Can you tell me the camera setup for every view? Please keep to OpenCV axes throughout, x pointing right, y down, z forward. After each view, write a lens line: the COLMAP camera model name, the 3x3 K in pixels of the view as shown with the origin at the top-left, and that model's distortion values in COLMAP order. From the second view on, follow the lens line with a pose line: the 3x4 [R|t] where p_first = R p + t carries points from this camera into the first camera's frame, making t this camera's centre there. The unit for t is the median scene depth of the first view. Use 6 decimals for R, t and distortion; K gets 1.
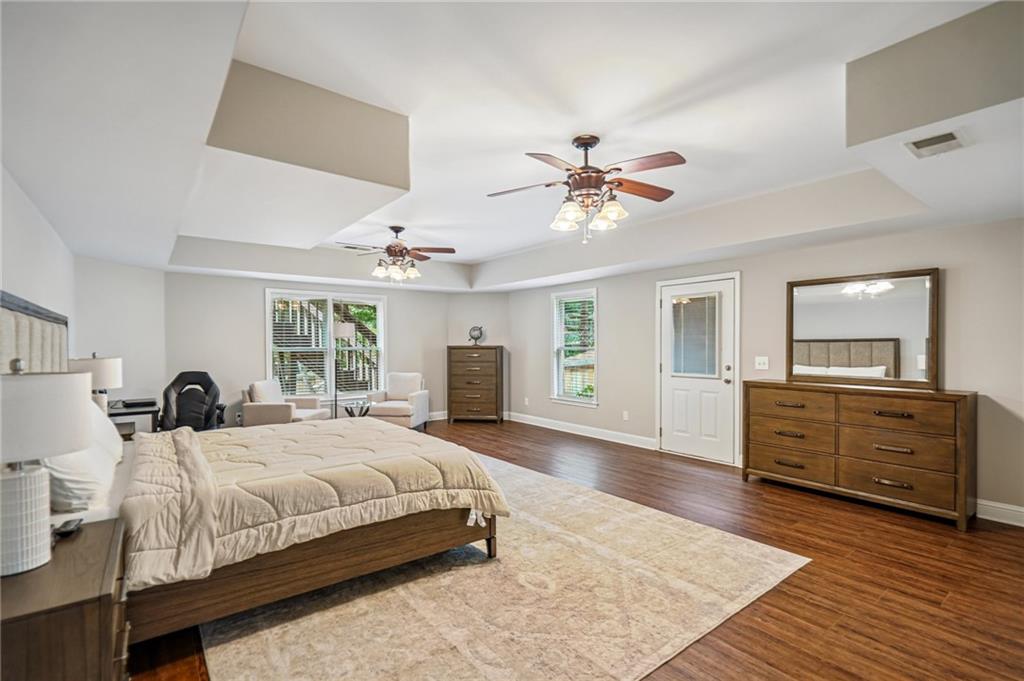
lens RADIAL K [[479.1, 0, 517.6], [0, 479.1, 344.7], [0, 0, 1]] dist [0.000964, 0.000431]
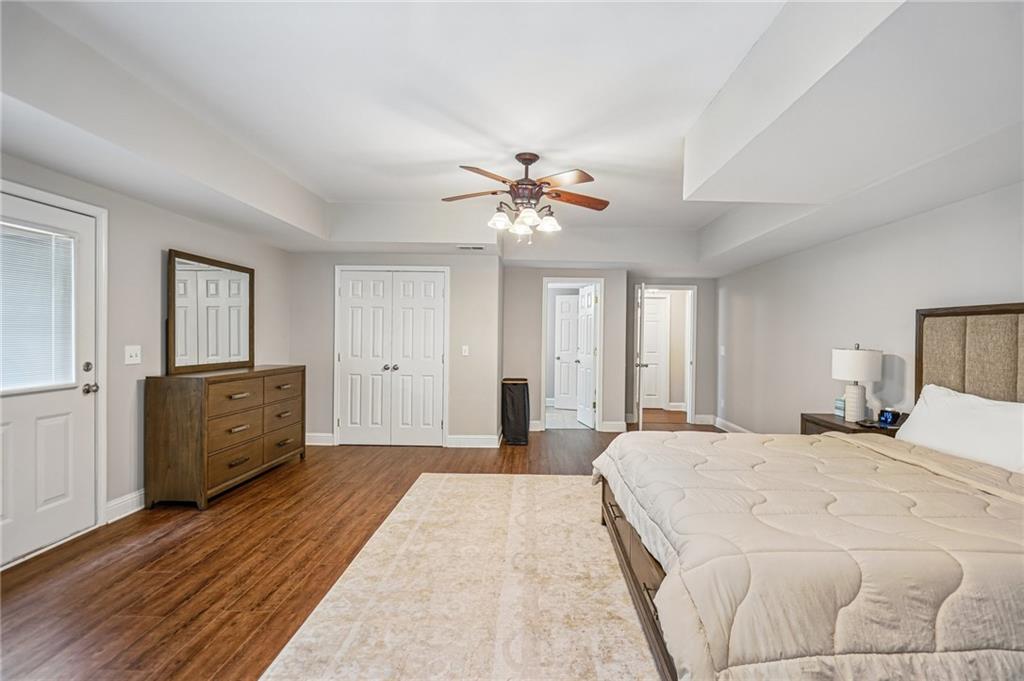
lens RADIAL K [[479.1, 0, 517.6], [0, 479.1, 344.7], [0, 0, 1]] dist [0.000964, 0.000431]
pose [[-0.754323, -0.014698, 0.656339, -0.454840], [-0.005200, 0.999852, 0.016414, 0.012429], [-0.656483, 0.008968, -0.754288, 1.469044]]
